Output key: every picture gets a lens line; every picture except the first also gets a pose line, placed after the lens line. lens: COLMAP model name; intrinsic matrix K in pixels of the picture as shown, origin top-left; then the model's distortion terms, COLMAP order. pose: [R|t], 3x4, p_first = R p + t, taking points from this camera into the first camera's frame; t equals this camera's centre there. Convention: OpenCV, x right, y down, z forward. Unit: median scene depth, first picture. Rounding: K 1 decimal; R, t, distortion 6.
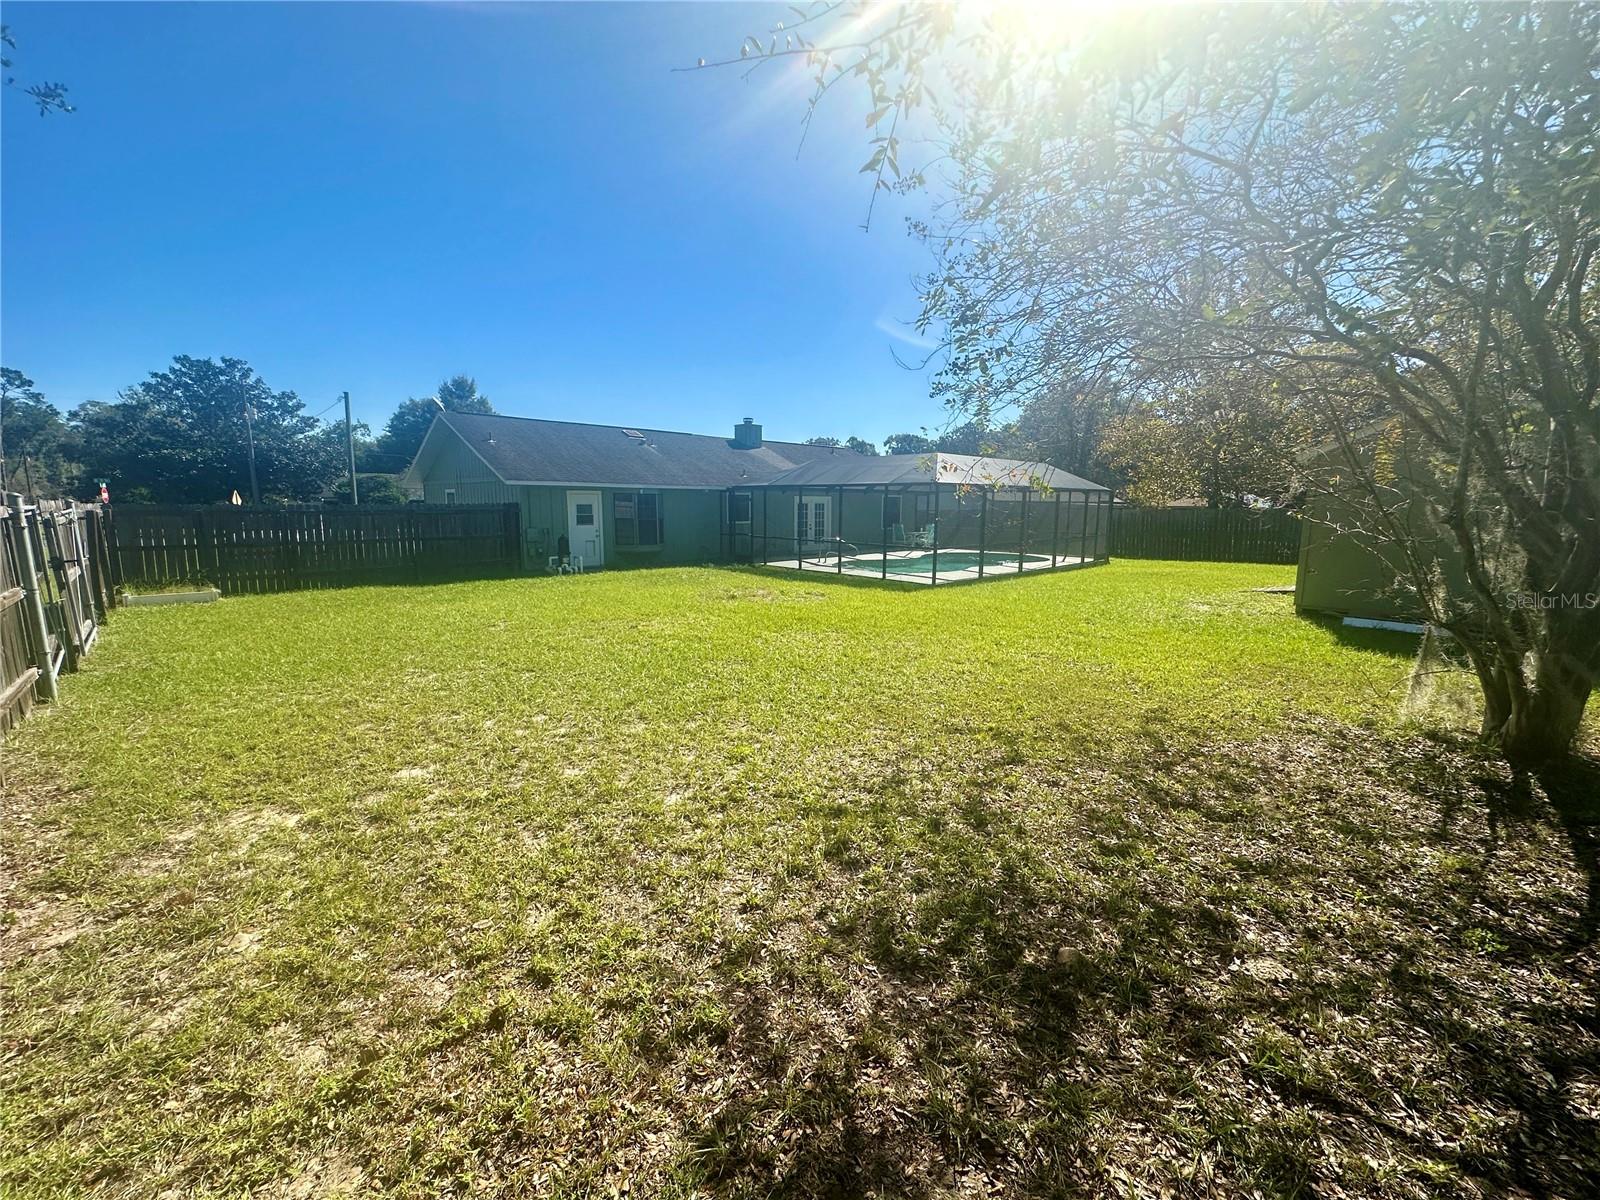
lens RADIAL K [[624.0, 0, 798.9], [0, 624.0, 605.0], [0, 0, 1]] dist [-0.002426, -0.000143]
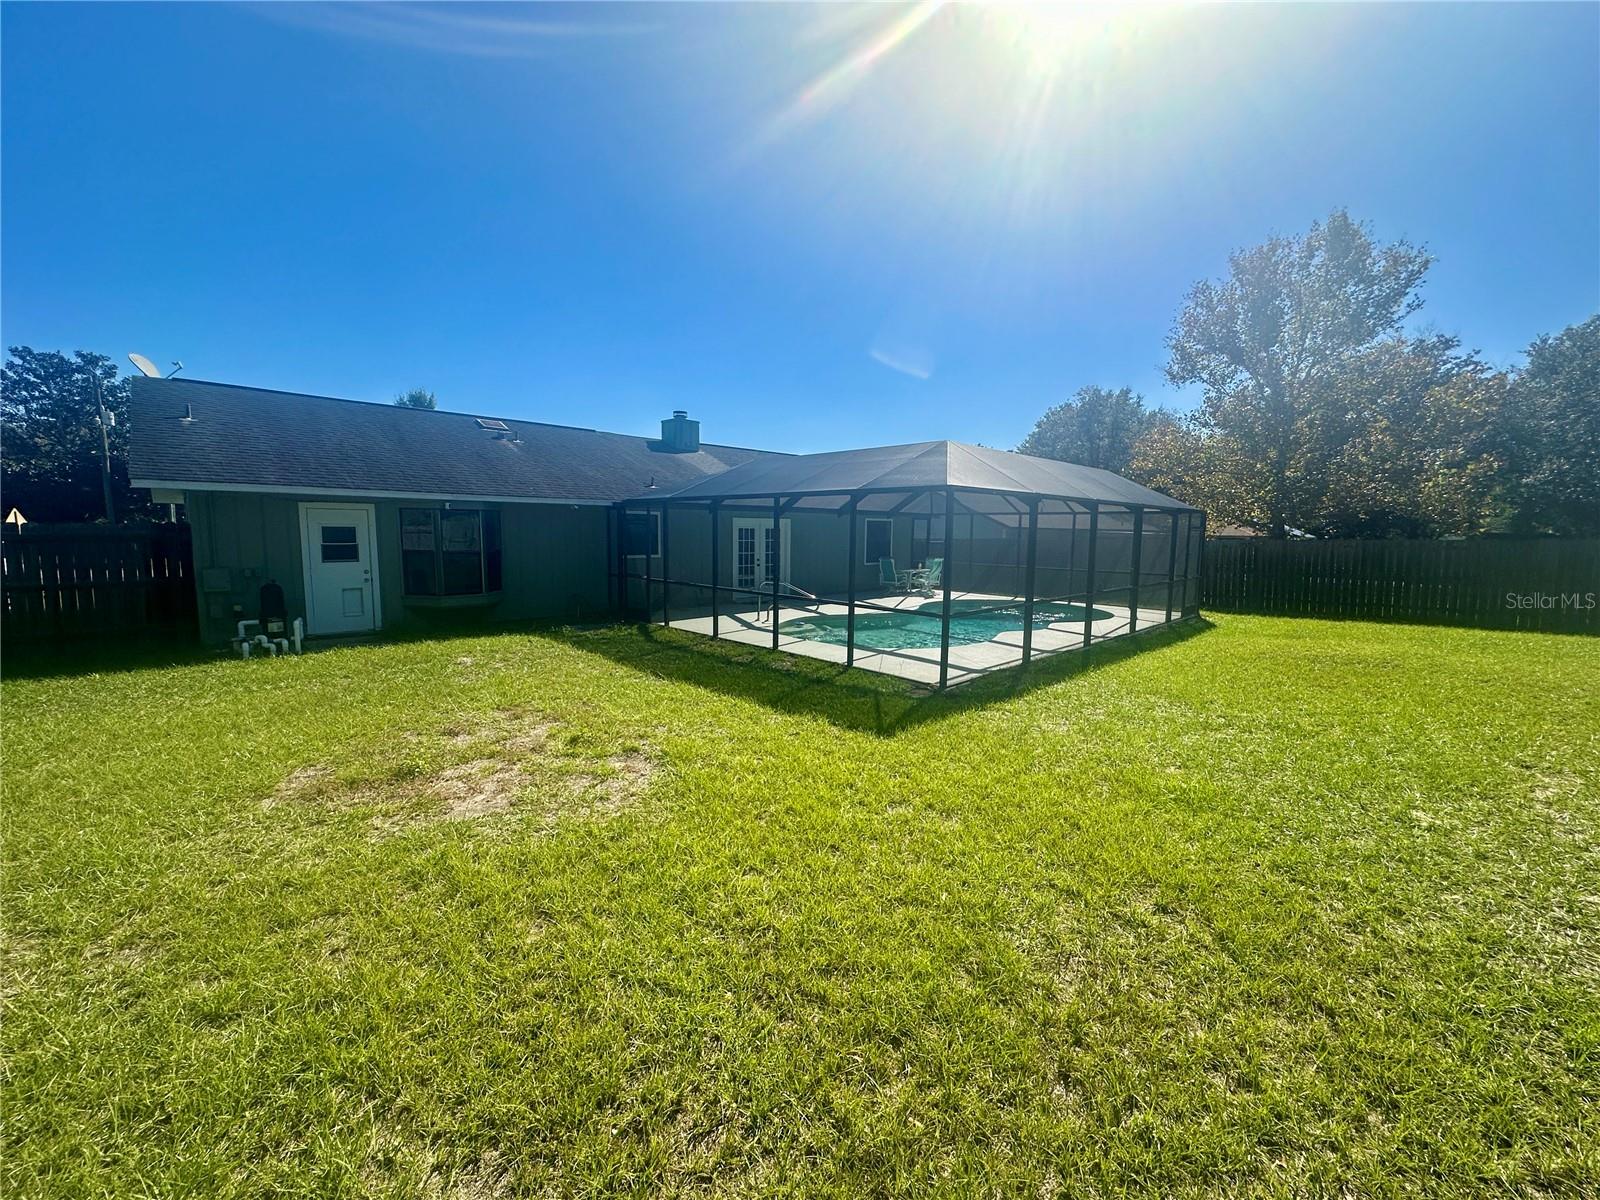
lens RADIAL K [[638.0, 0, 801.4], [0, 638.0, 599.3], [0, 0, 1]] dist [-0.003439, 0.000180]
pose [[0.999955, 0.003729, 0.008677, 0.069666], [-0.003254, 0.998529, -0.054114, -0.053931], [-0.008866, 0.054083, 0.998497, 0.348352]]
